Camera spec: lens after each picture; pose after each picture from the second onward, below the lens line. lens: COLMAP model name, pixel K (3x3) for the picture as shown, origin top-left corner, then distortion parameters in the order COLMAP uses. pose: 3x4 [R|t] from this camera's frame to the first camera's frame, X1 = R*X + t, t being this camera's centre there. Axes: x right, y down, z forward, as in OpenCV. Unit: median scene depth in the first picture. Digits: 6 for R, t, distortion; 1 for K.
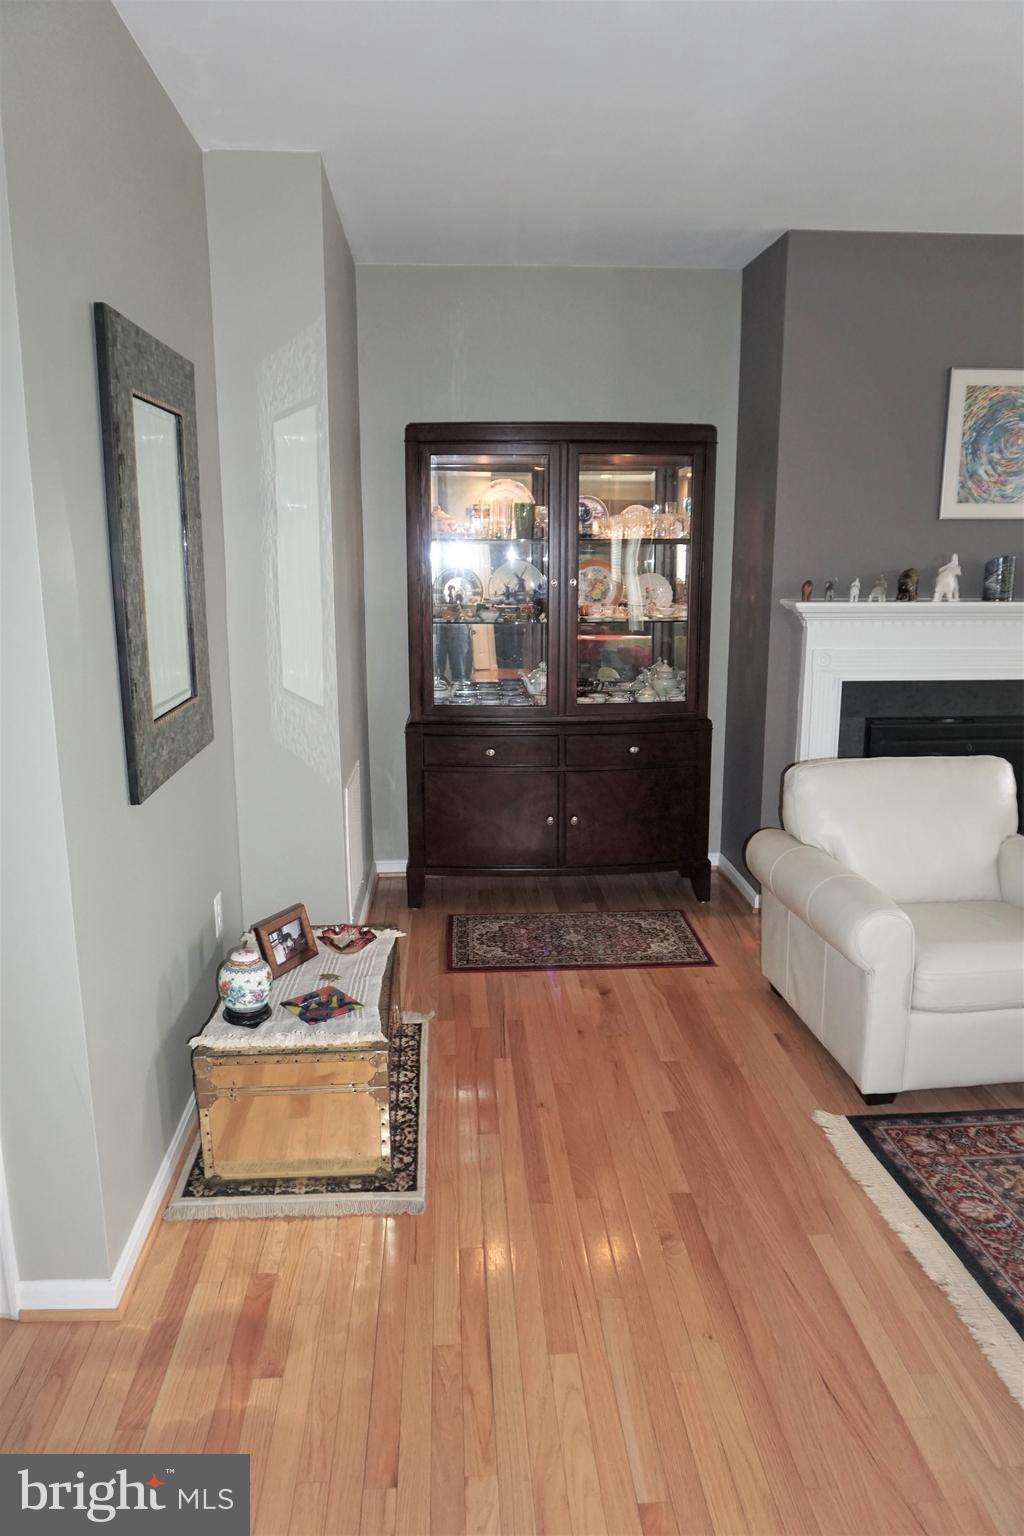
lens RADIAL K [[1019.1, 0, 512.0], [0, 1019.1, 768.0], [0, 0, 1]] dist [-0.059667, 0.033695]
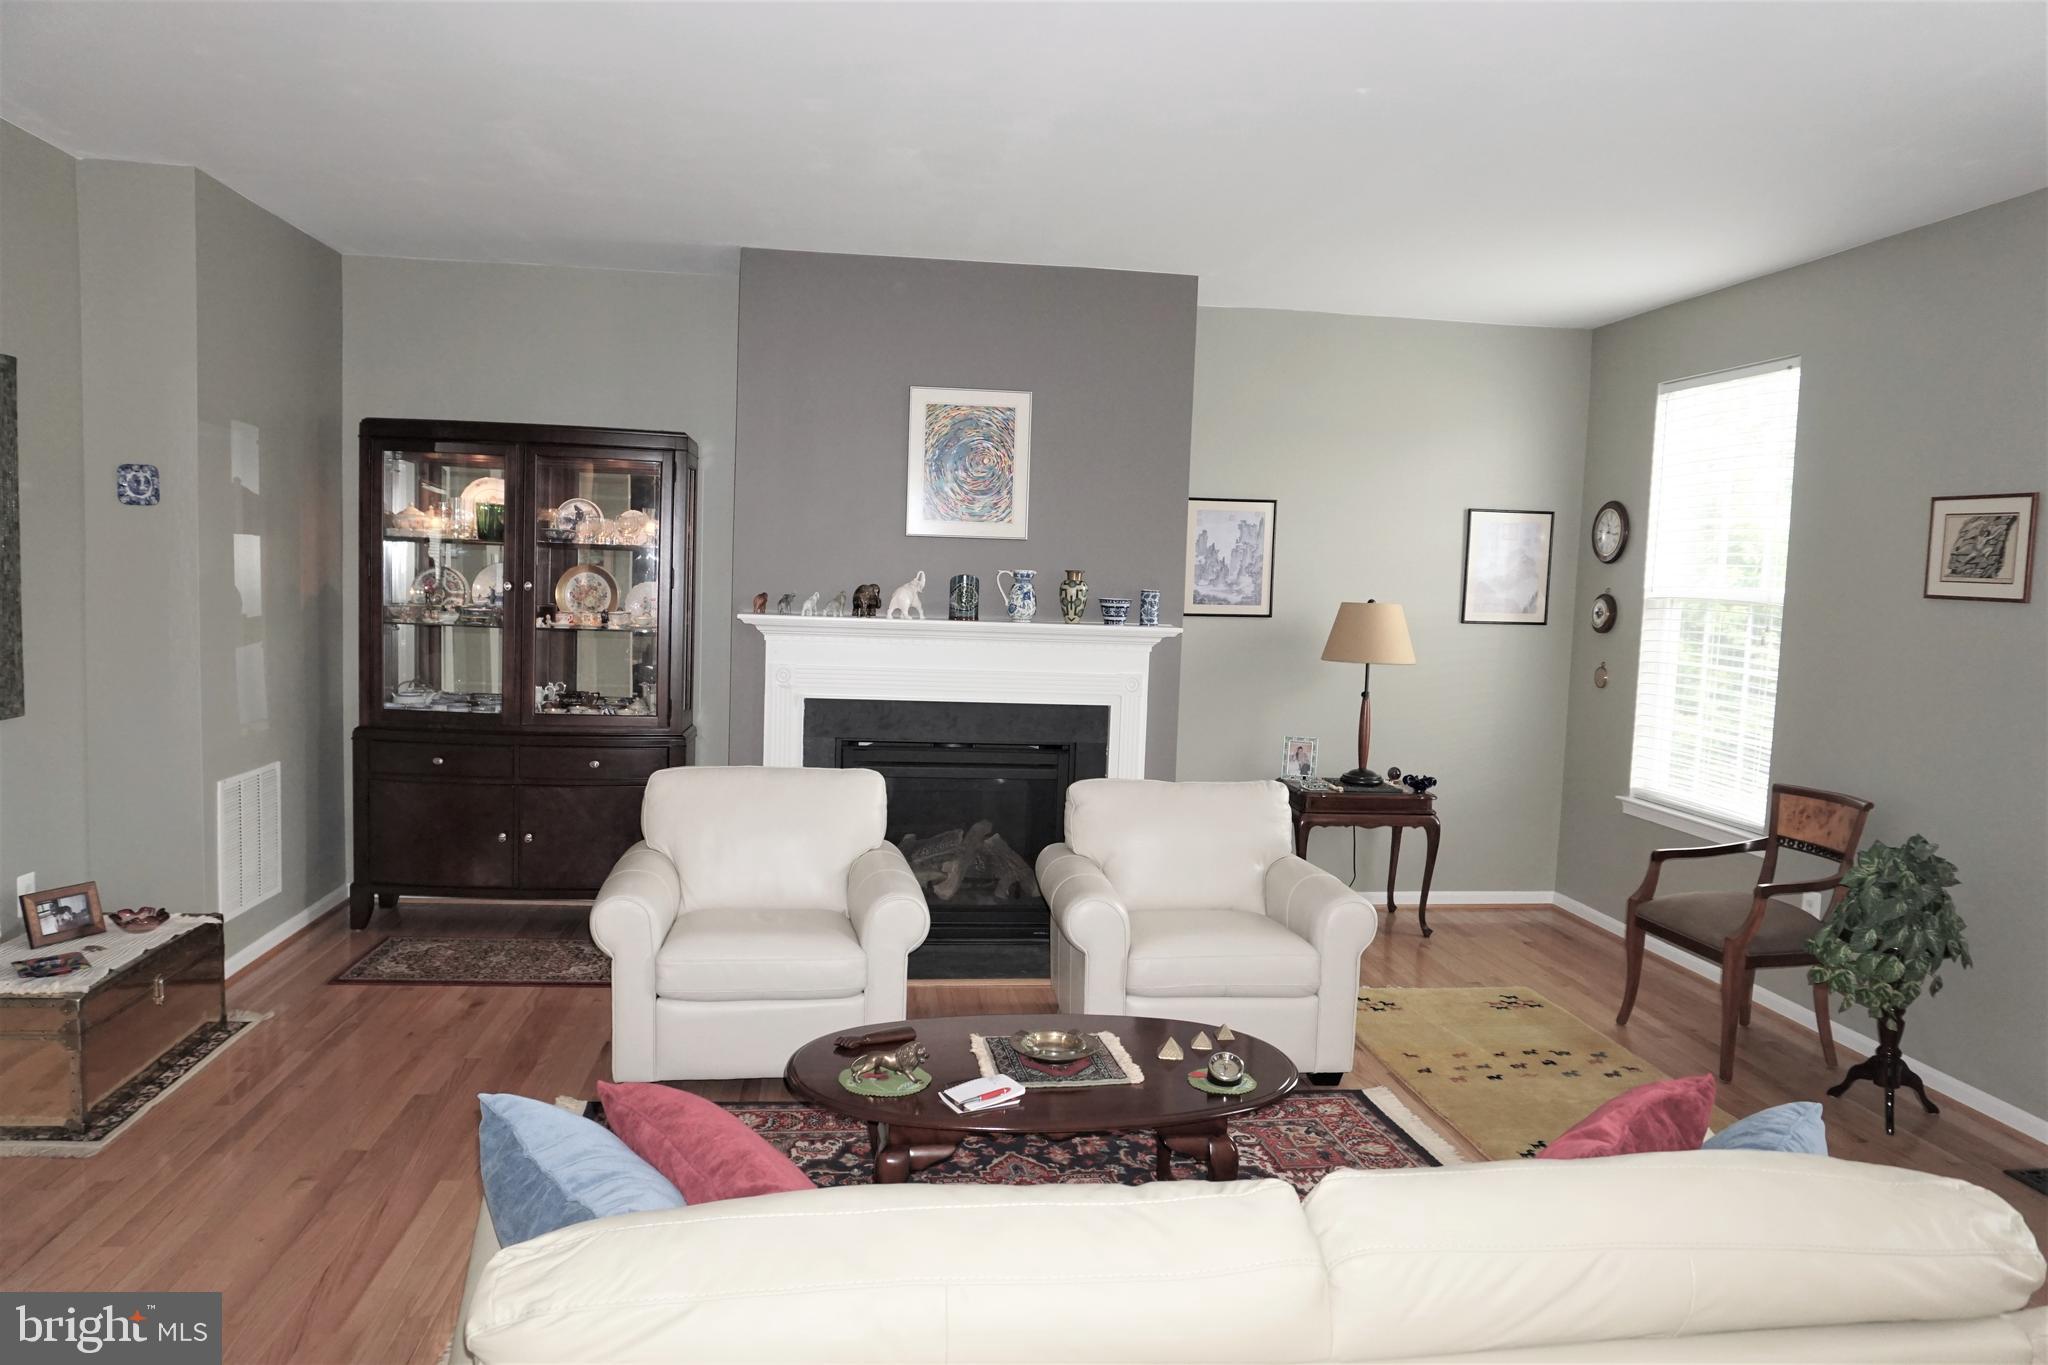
lens RADIAL K [[1358.8, 0, 1016.2], [0, 1358.8, 693.2], [0, 0, 1]] dist [-0.059667, 0.033695]
pose [[0.997088, 0.037146, 0.066596, 0.457082], [-0.028949, 0.992343, -0.120069, 0.060311], [-0.070547, 0.117791, 0.990529, -0.296567]]
